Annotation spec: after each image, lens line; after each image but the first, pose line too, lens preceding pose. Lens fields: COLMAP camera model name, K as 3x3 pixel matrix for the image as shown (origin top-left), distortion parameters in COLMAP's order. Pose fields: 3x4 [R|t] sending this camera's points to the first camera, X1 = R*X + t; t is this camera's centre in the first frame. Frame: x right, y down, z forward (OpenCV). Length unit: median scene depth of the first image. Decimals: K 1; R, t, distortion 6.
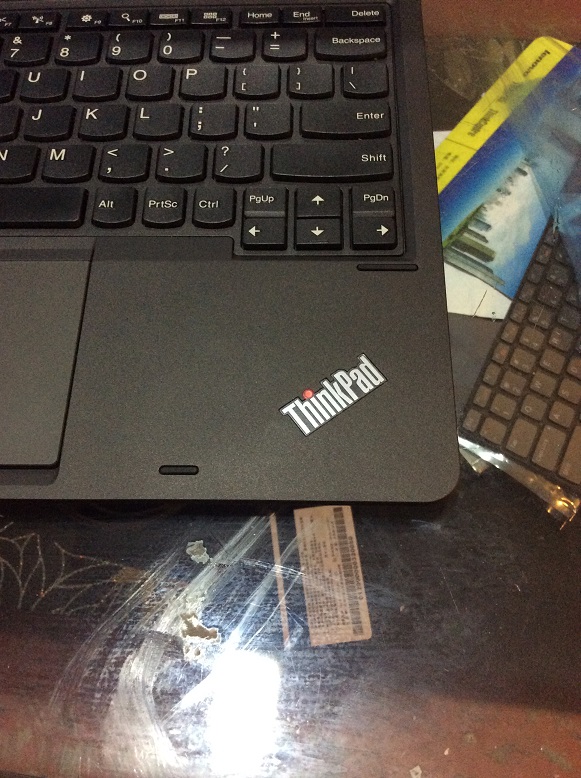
lens RADIAL K [[729.4, 0, 290.5], [0, 729.4, 389.0], [0, 0, 1]] dist [0.117661, -0.244488]
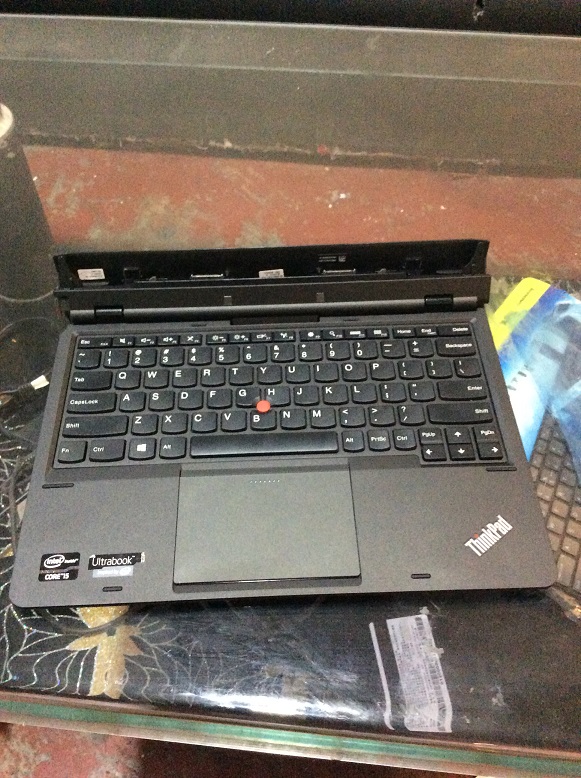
lens RADIAL K [[725.6, 0, 288.8], [0, 725.6, 395.5], [0, 0, 1]] dist [0.075631, -0.012363]
pose [[0.997854, -0.030450, 0.057963, -0.494585], [0.040544, 0.982492, -0.181841, -0.022725], [-0.051411, 0.183801, 0.981618, -0.855304]]
